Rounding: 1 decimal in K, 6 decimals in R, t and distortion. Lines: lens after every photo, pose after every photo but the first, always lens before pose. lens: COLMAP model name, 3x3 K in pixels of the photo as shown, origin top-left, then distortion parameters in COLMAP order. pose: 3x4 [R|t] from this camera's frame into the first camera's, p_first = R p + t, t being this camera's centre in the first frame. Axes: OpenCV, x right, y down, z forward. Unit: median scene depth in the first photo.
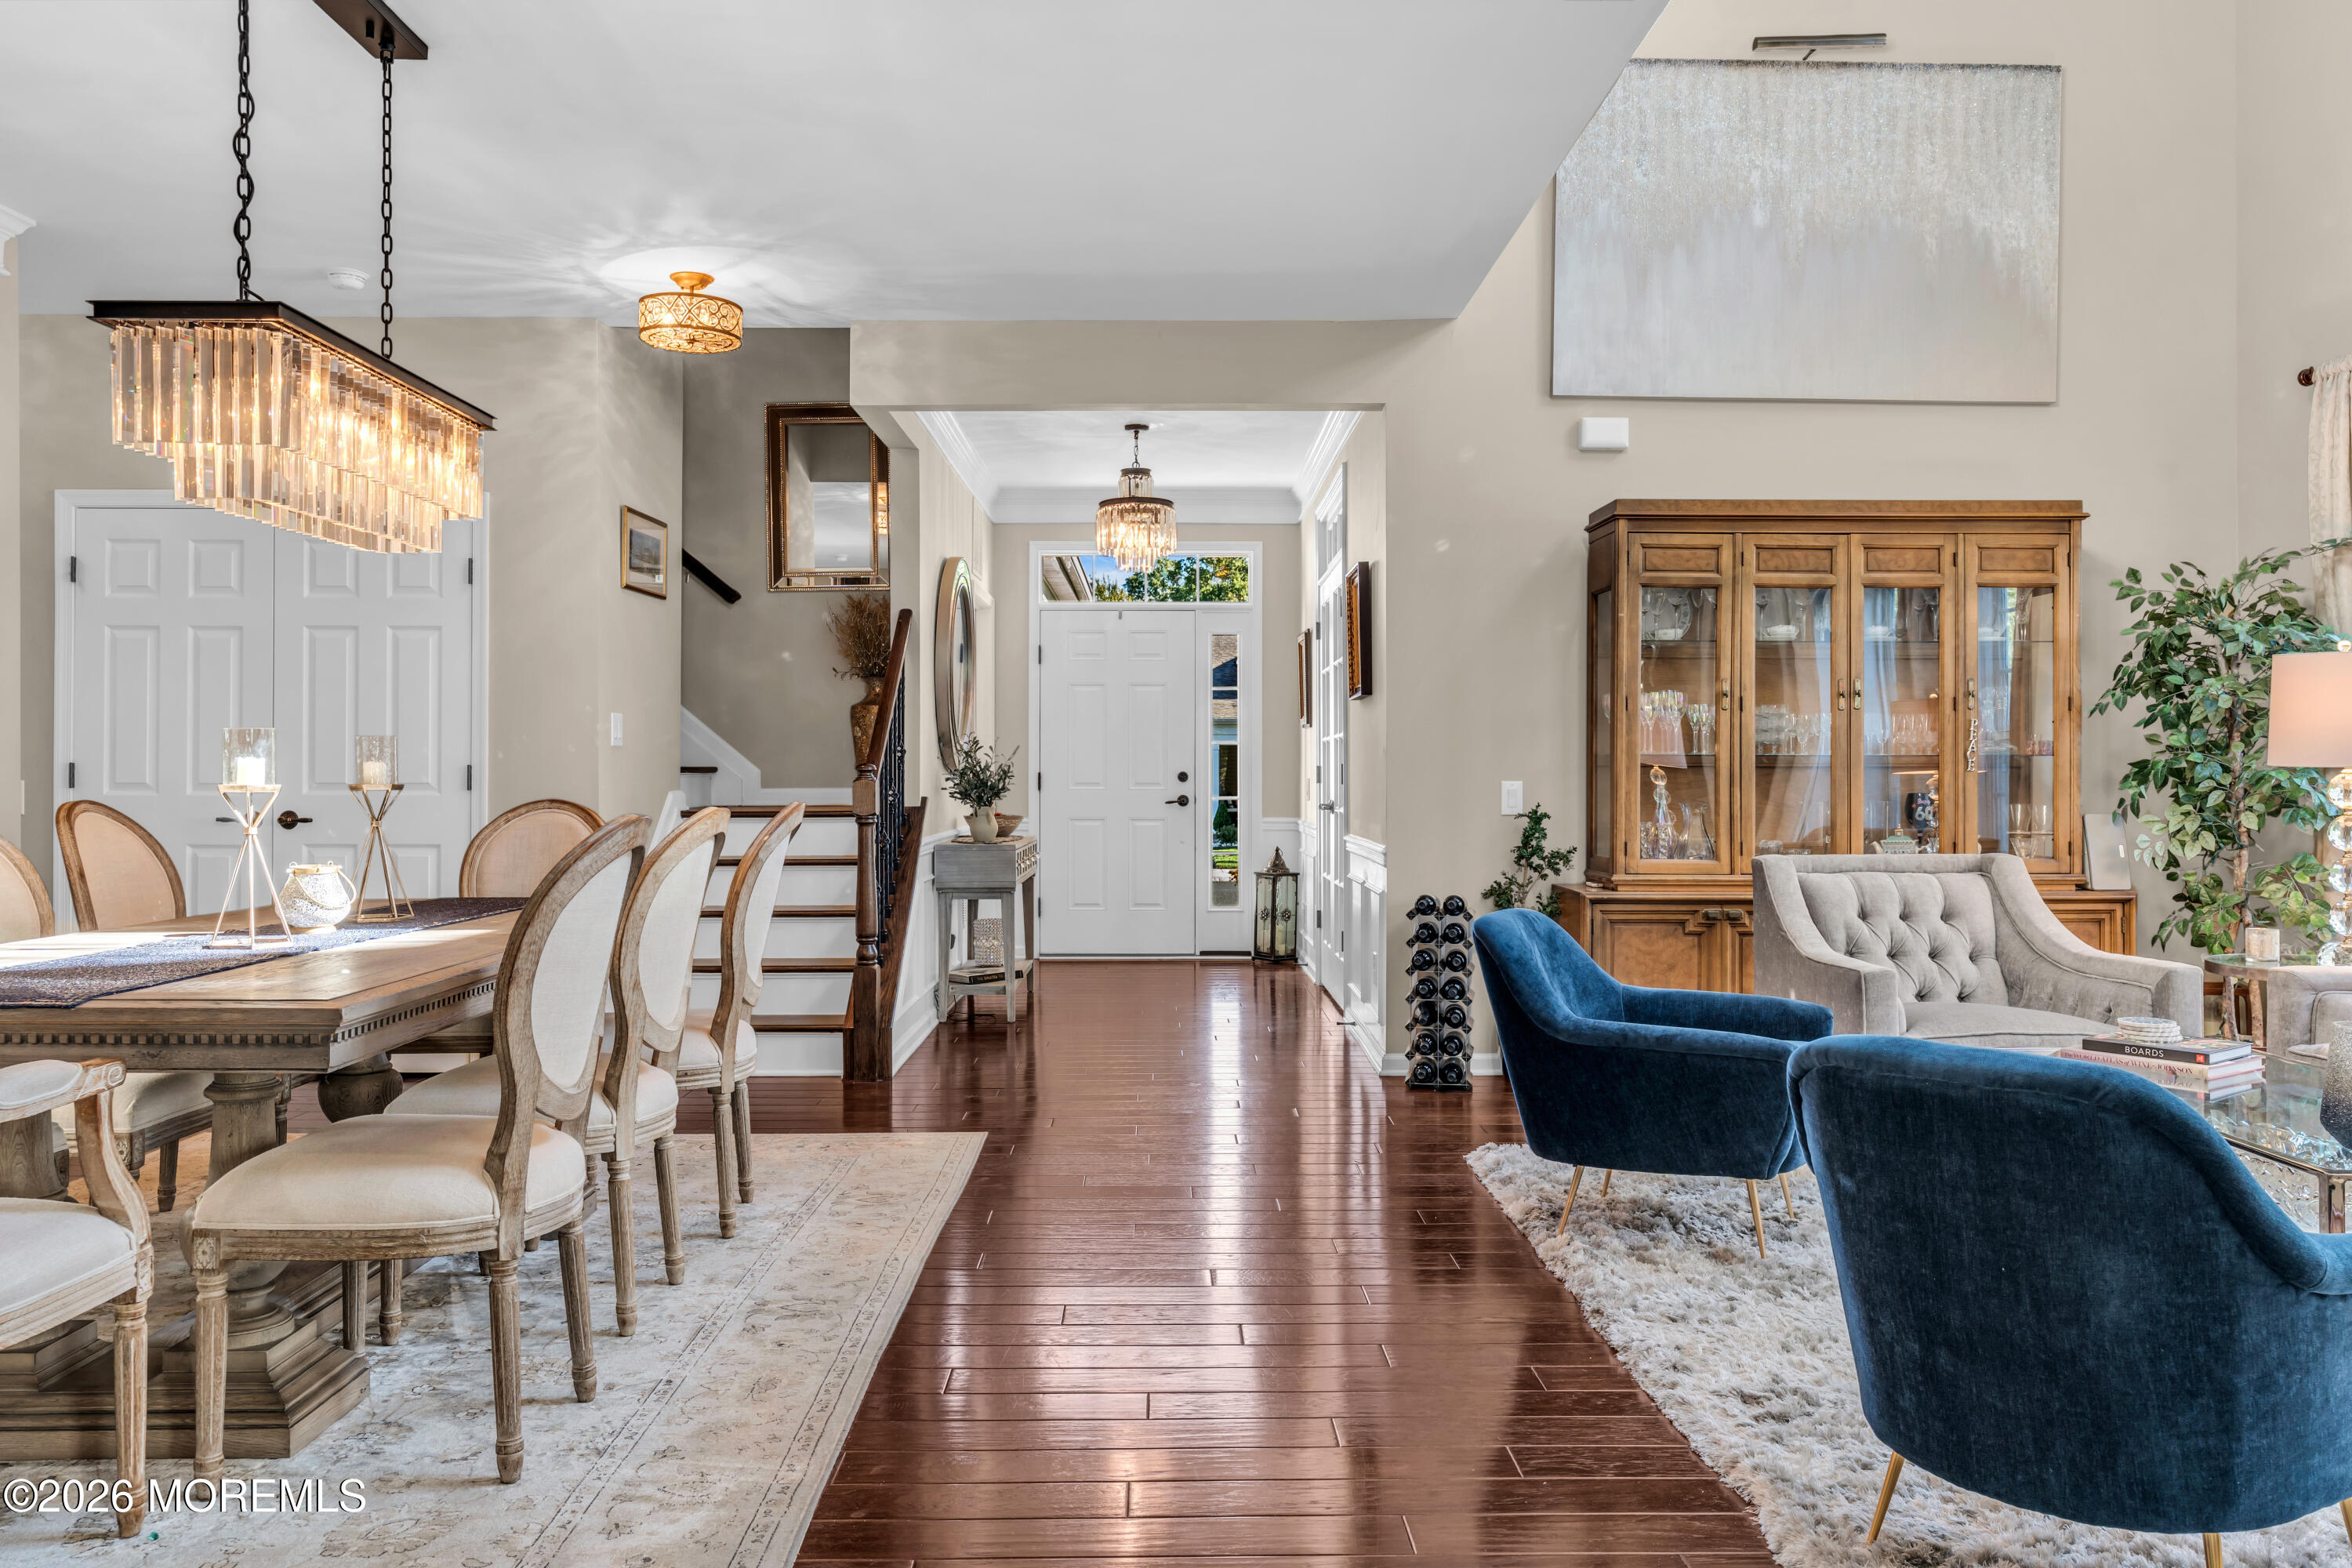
lens RADIAL K [[1696.2, 0, 1176.0], [0, 1696.2, 784.0], [0, 0, 1]] dist [-0.008667, 0.007890]
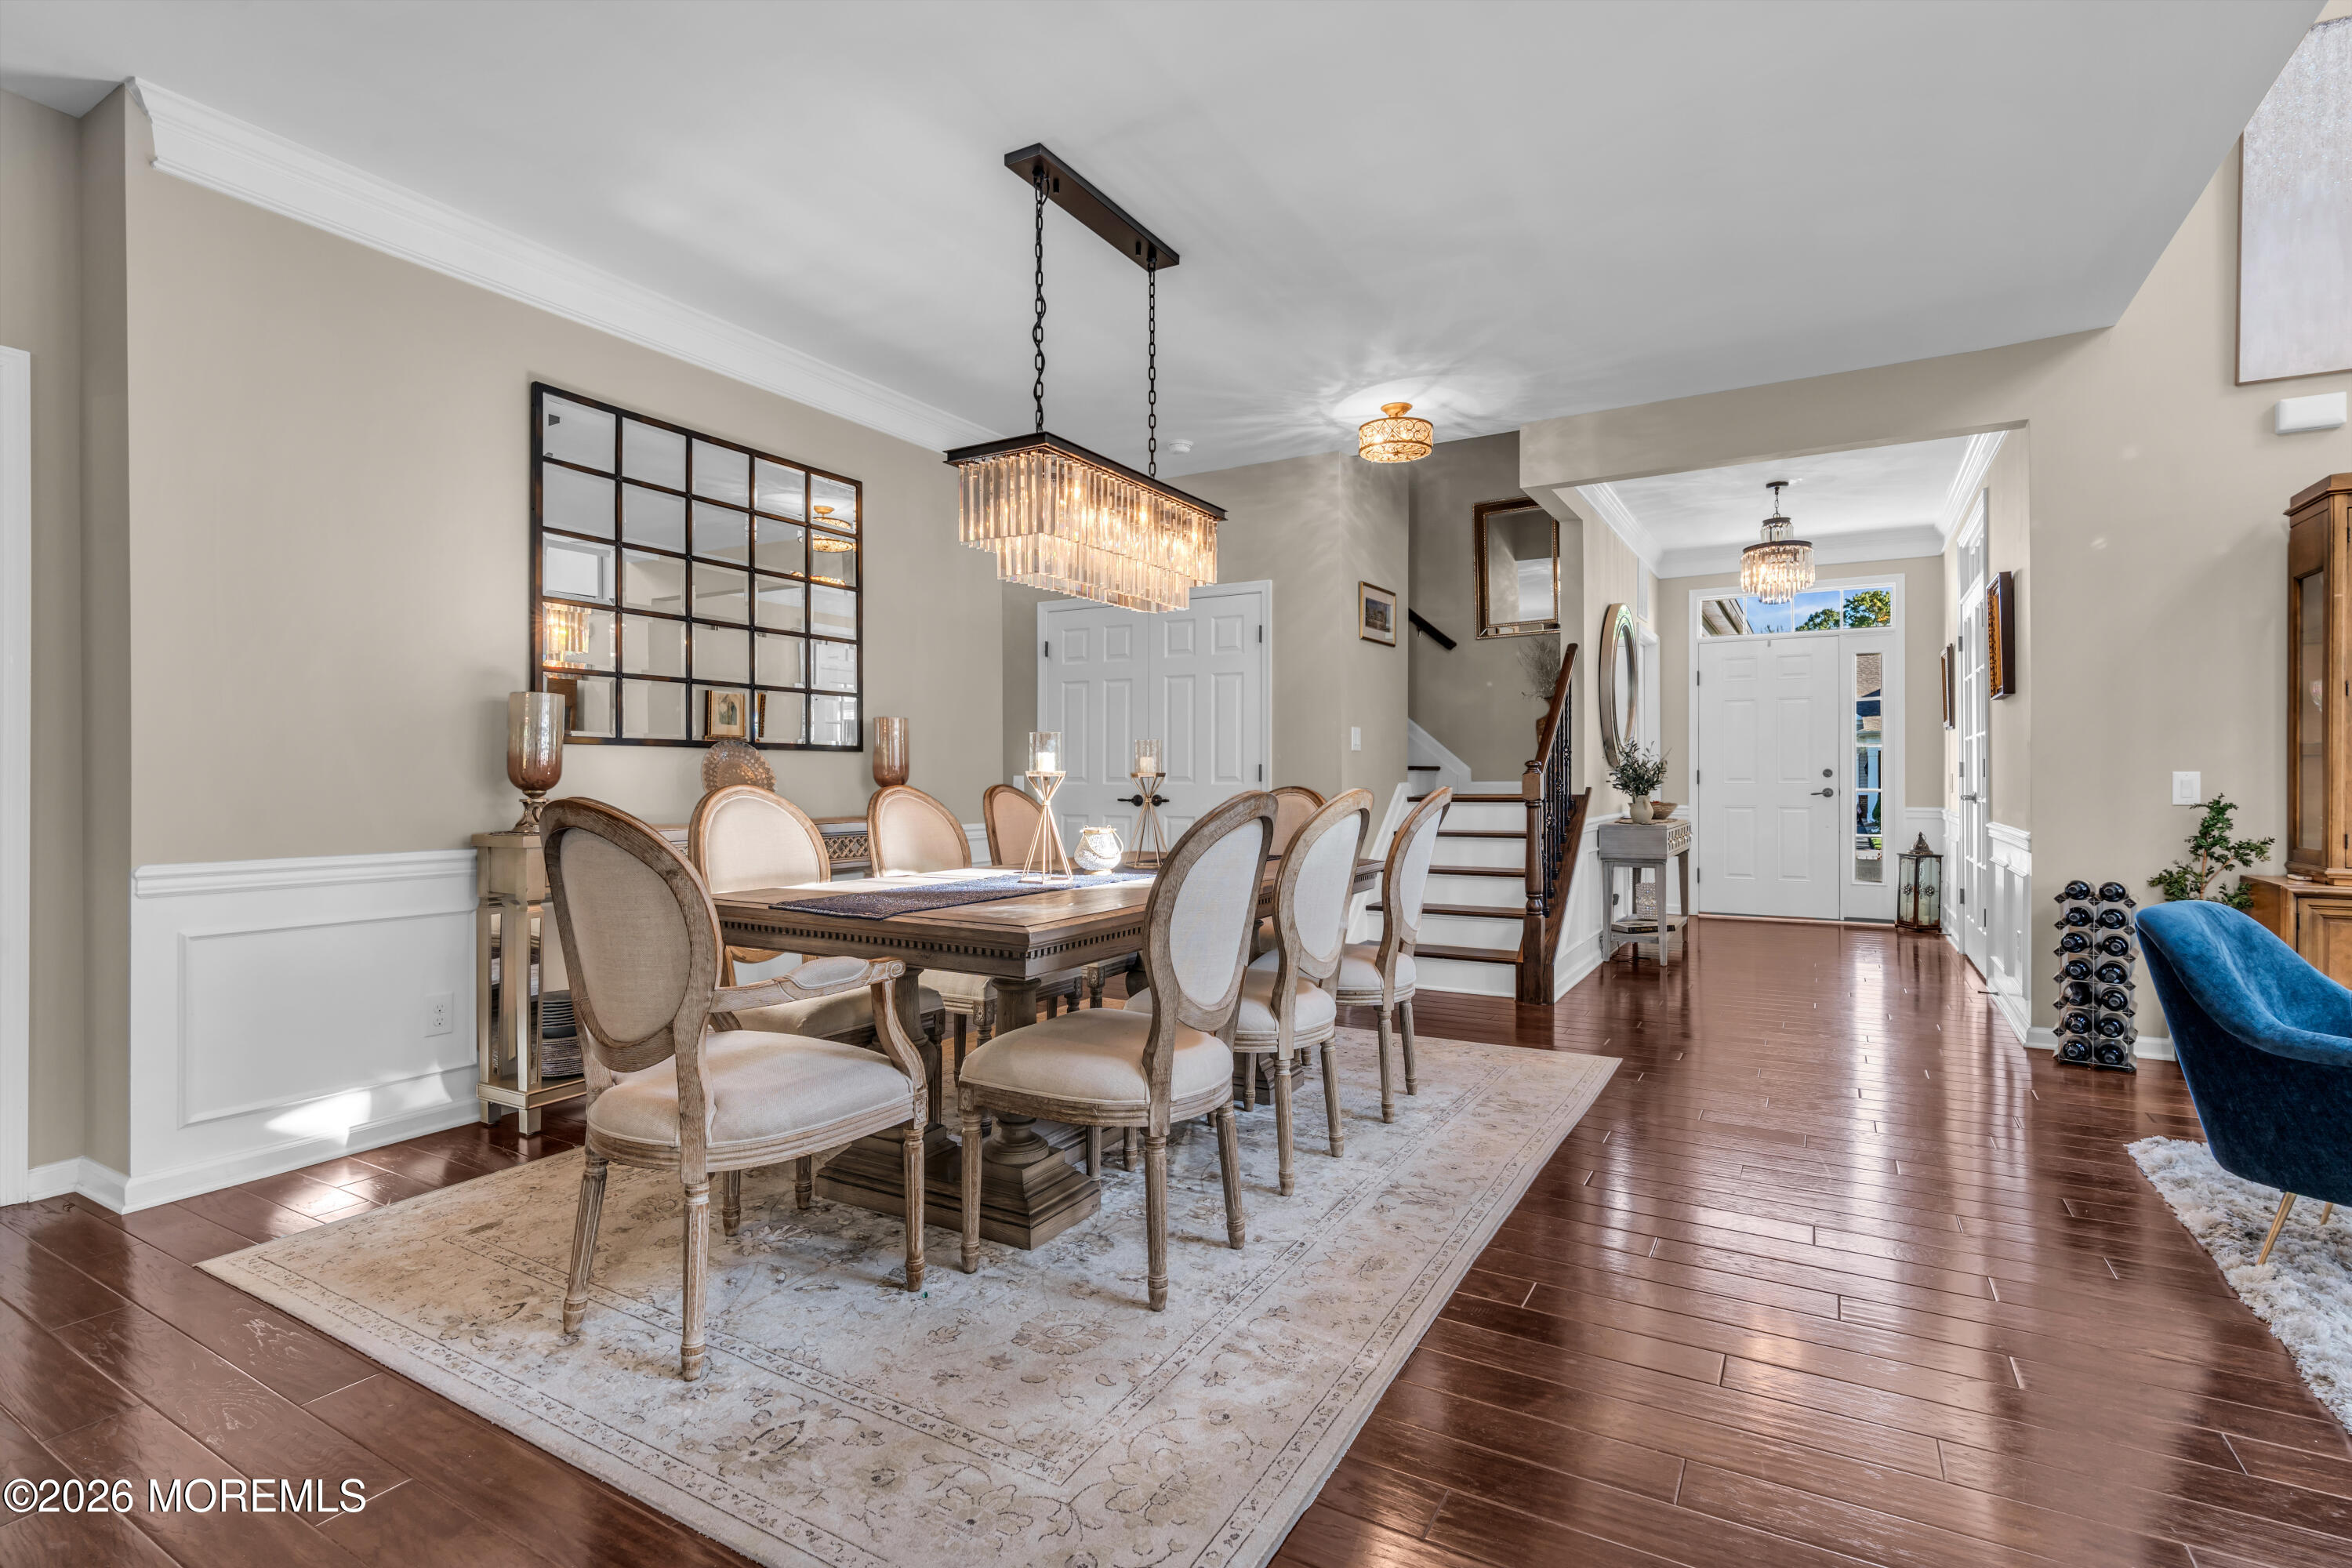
lens RADIAL K [[1116.9, 0, 1166.5], [0, 1116.9, 779.3], [0, 0, 1]] dist [-0.012708, 0.004974]
pose [[0.854491, -0.001561, -0.519464, 0.021829], [-0.000442, 0.999993, -0.003733, 0.005676], [0.519466, 0.003419, 0.854484, 0.118807]]
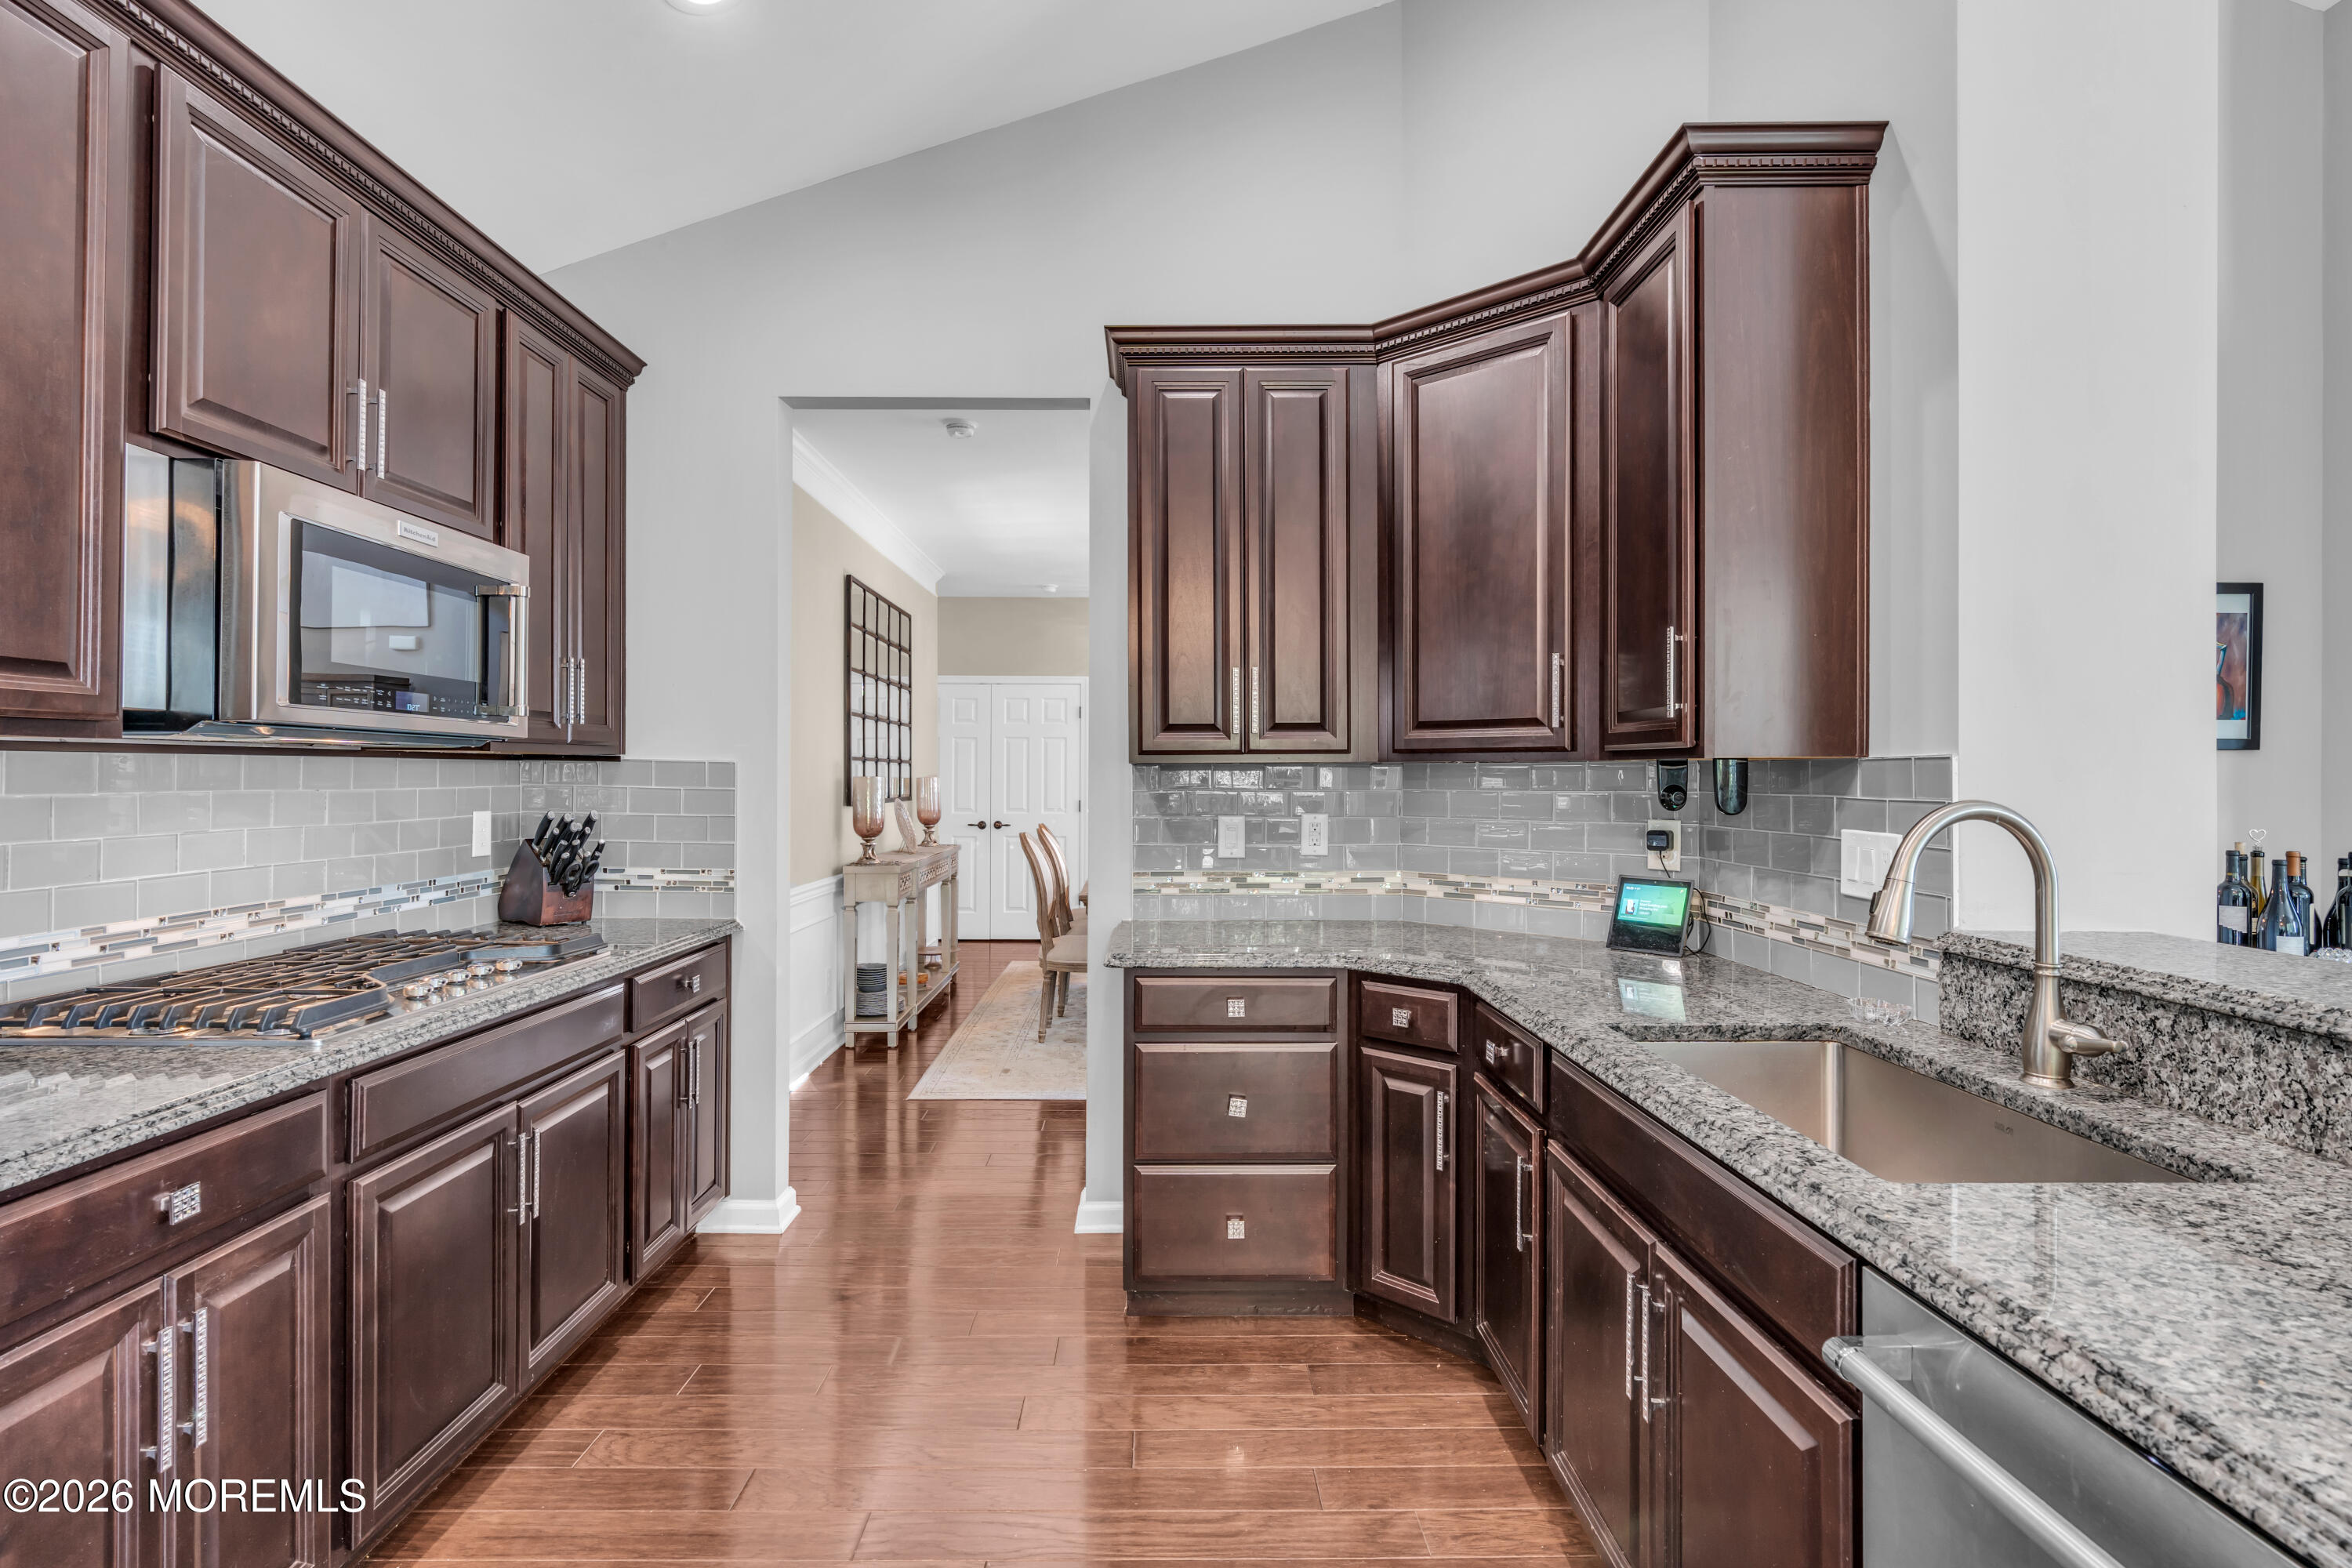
lens RADIAL K [[1127.0, 0, 1170.2], [0, 1127.0, 777.5], [0, 0, 1]] dist [-0.010804, 0.006333]
pose [[0.999997, 0.002193, 0.001237, -0.296508], [-0.002189, 0.999993, -0.003059, -0.035889], [-0.001244, 0.003056, 0.999995, -0.464399]]
